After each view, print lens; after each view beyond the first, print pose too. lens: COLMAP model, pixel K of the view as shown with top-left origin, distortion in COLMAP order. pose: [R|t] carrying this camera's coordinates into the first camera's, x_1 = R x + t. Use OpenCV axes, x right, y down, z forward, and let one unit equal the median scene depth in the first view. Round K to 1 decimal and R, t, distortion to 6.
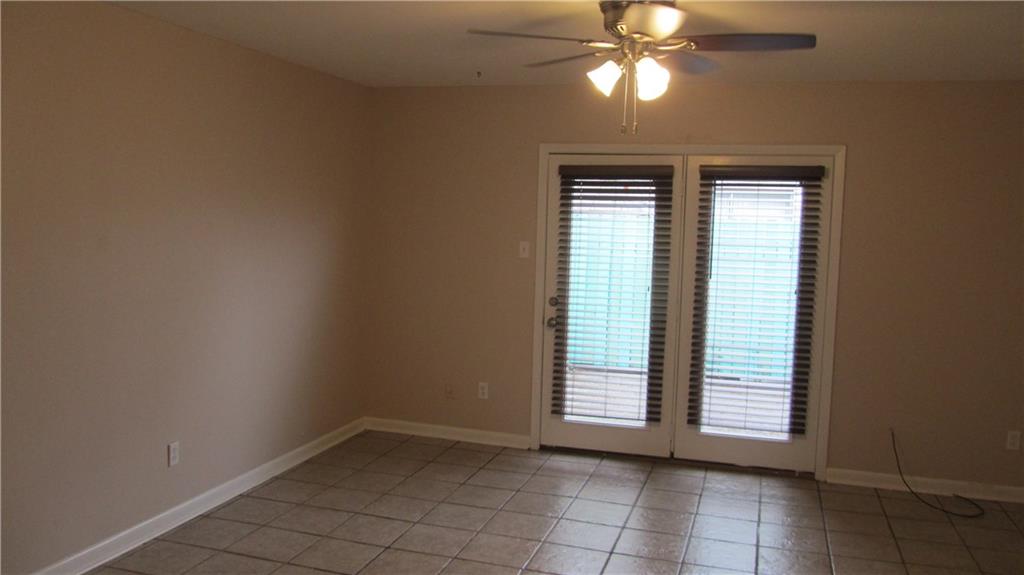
lens RADIAL K [[854.5, 0, 510.8], [0, 854.5, 287.9], [0, 0, 1]] dist [-0.030998, 0.003212]
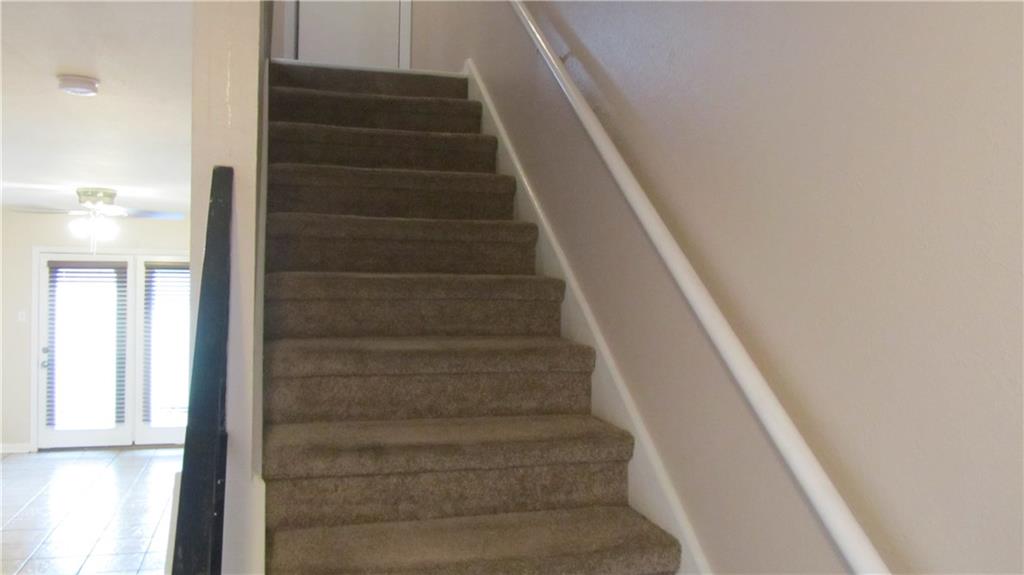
lens RADIAL K [[854.5, 0, 511.3], [0, 854.5, 290.4], [0, 0, 1]] dist [-0.030998, 0.003212]
pose [[0.817818, -0.010257, 0.575386, -0.135969], [0.082181, 0.991675, -0.099130, 0.127290], [-0.569579, 0.128356, 0.811852, -0.690760]]
